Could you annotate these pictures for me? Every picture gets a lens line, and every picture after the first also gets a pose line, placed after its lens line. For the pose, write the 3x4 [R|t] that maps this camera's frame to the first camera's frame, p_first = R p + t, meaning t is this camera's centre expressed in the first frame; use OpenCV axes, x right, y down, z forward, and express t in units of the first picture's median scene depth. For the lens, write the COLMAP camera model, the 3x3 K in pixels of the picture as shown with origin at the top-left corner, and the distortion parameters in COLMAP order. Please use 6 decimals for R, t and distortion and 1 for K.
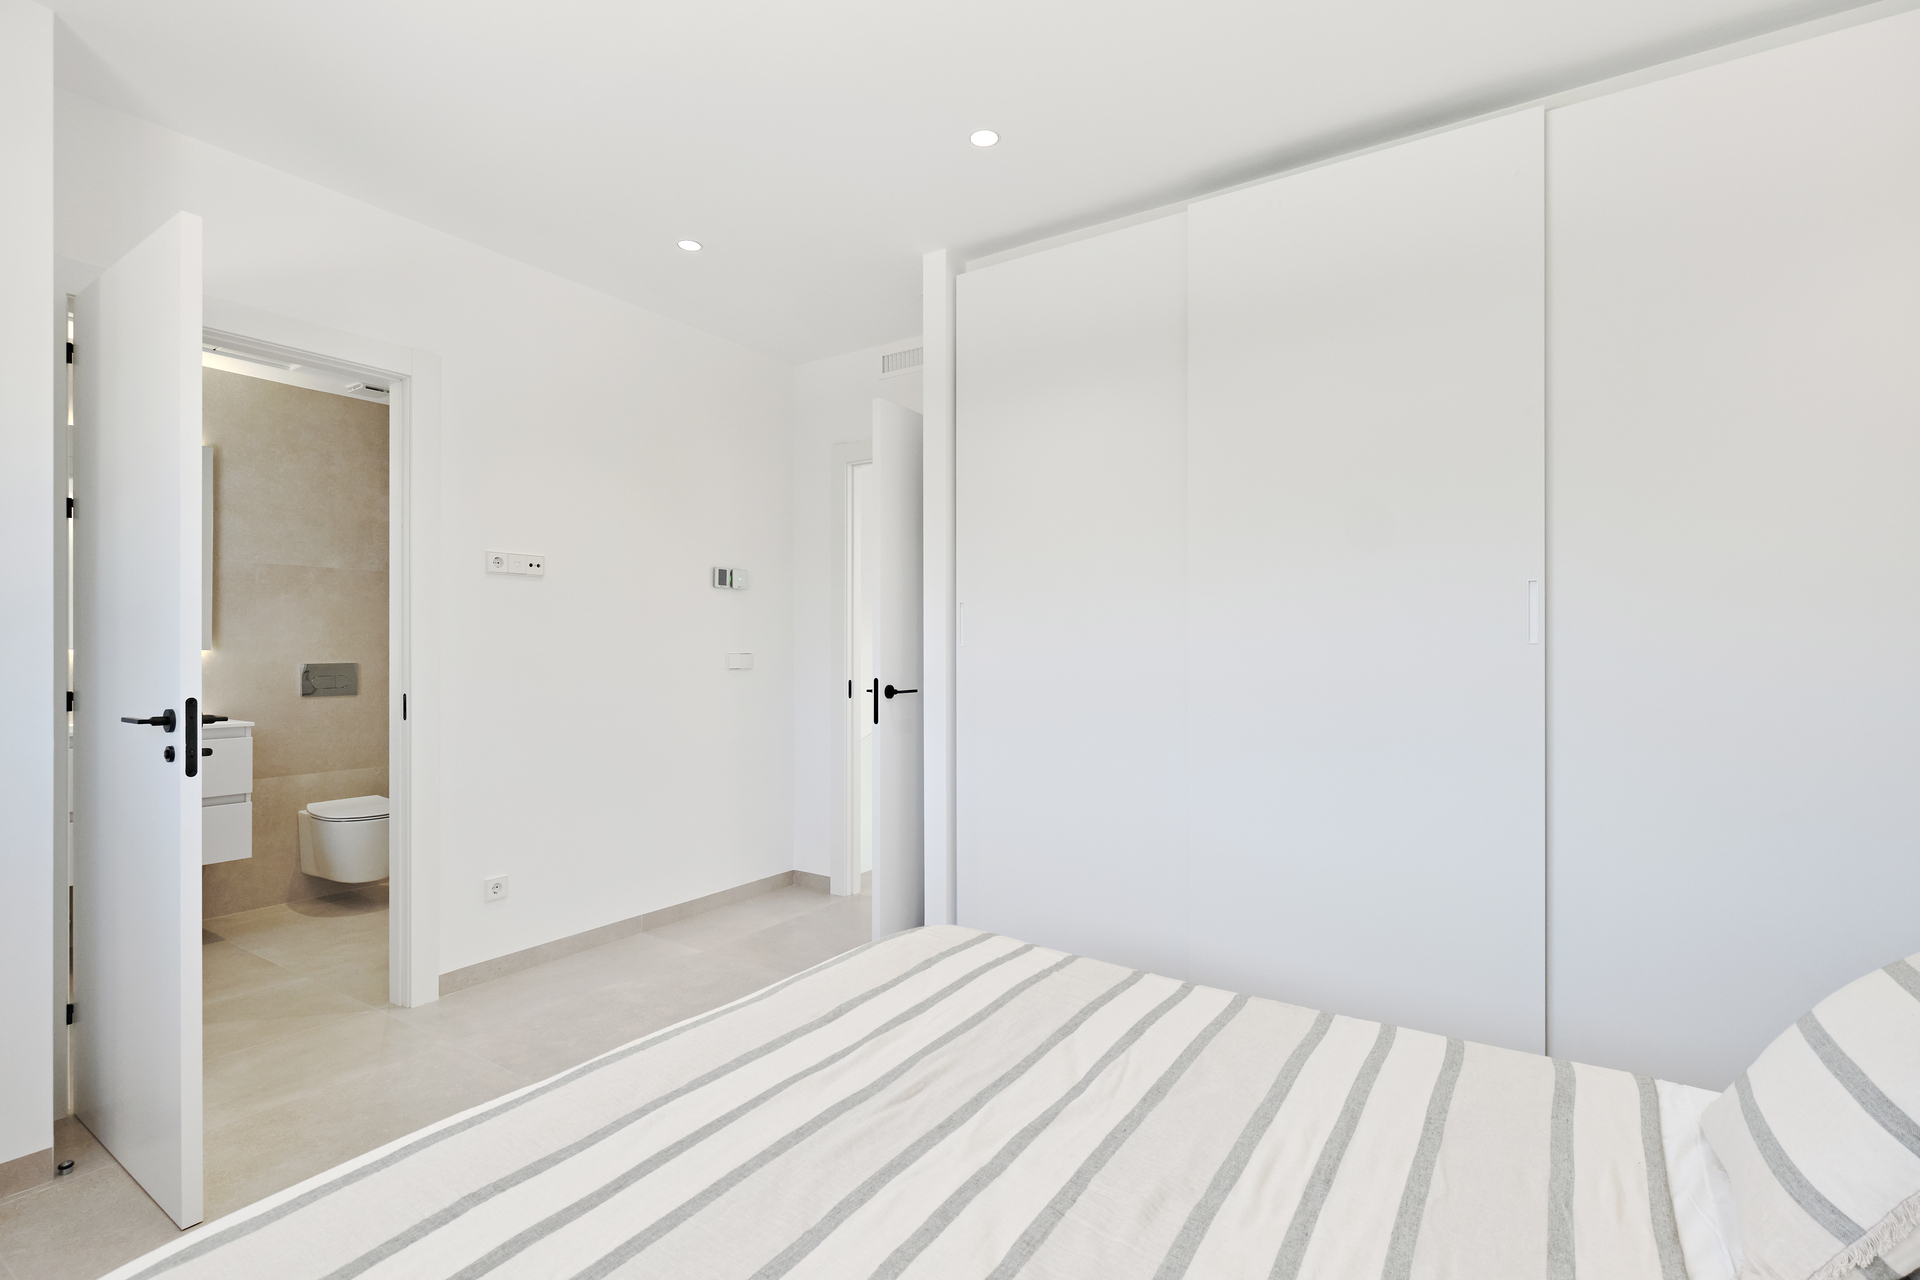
lens RADIAL K [[888.5, 0, 960.0], [0, 888.5, 640.0], [0, 0, 1]] dist [0.016028, 0.000064]
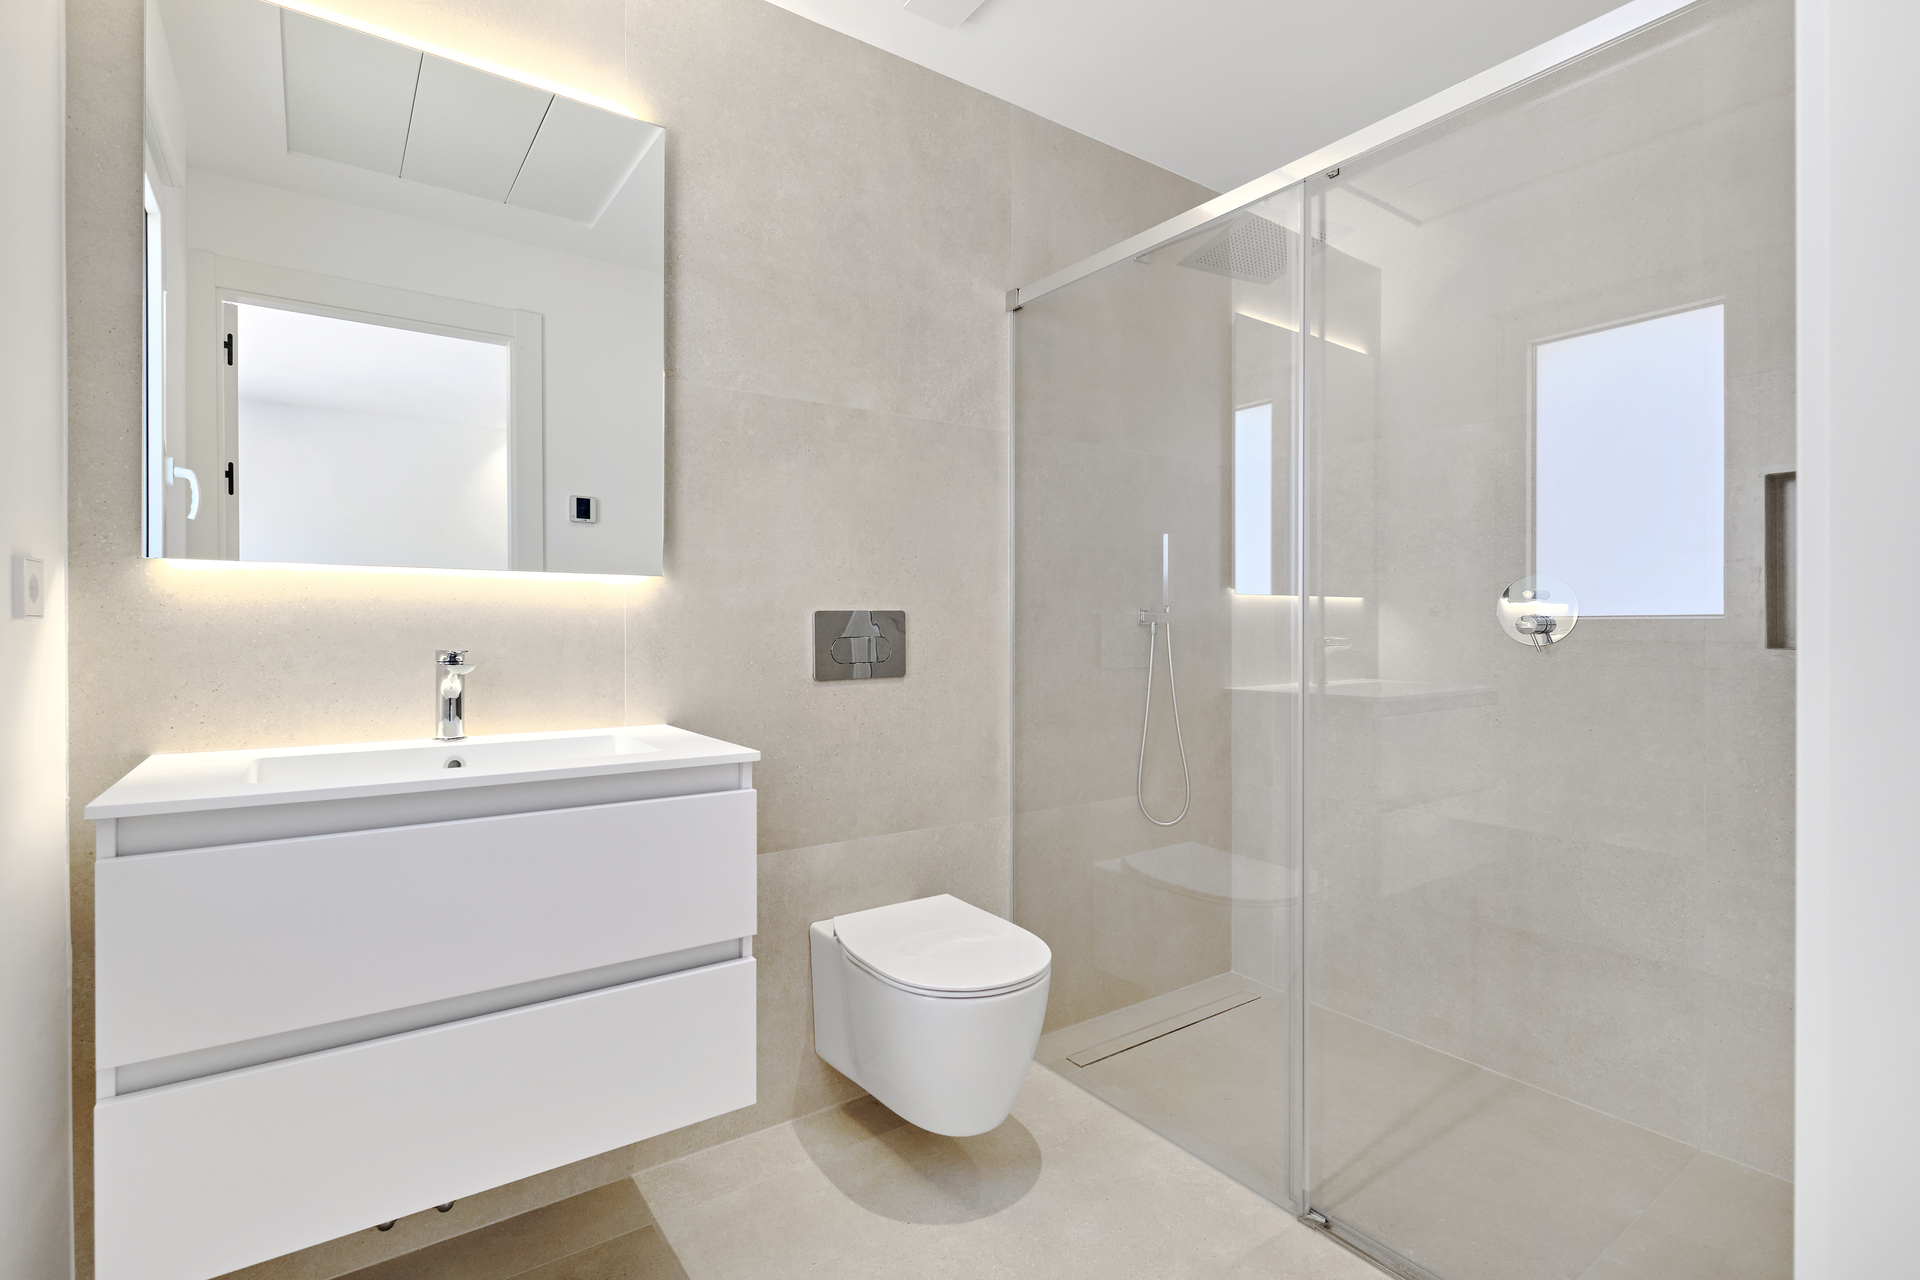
lens RADIAL K [[897.3, 0, 960.0], [0, 897.3, 640.0], [0, 0, 1]] dist [0.000063, 0.000003]
pose [[0.936231, 0.009931, -0.351246, -0.502744], [-0.003090, 0.999795, 0.020033, 0.032738], [0.351373, -0.017670, 0.936069, 0.591981]]
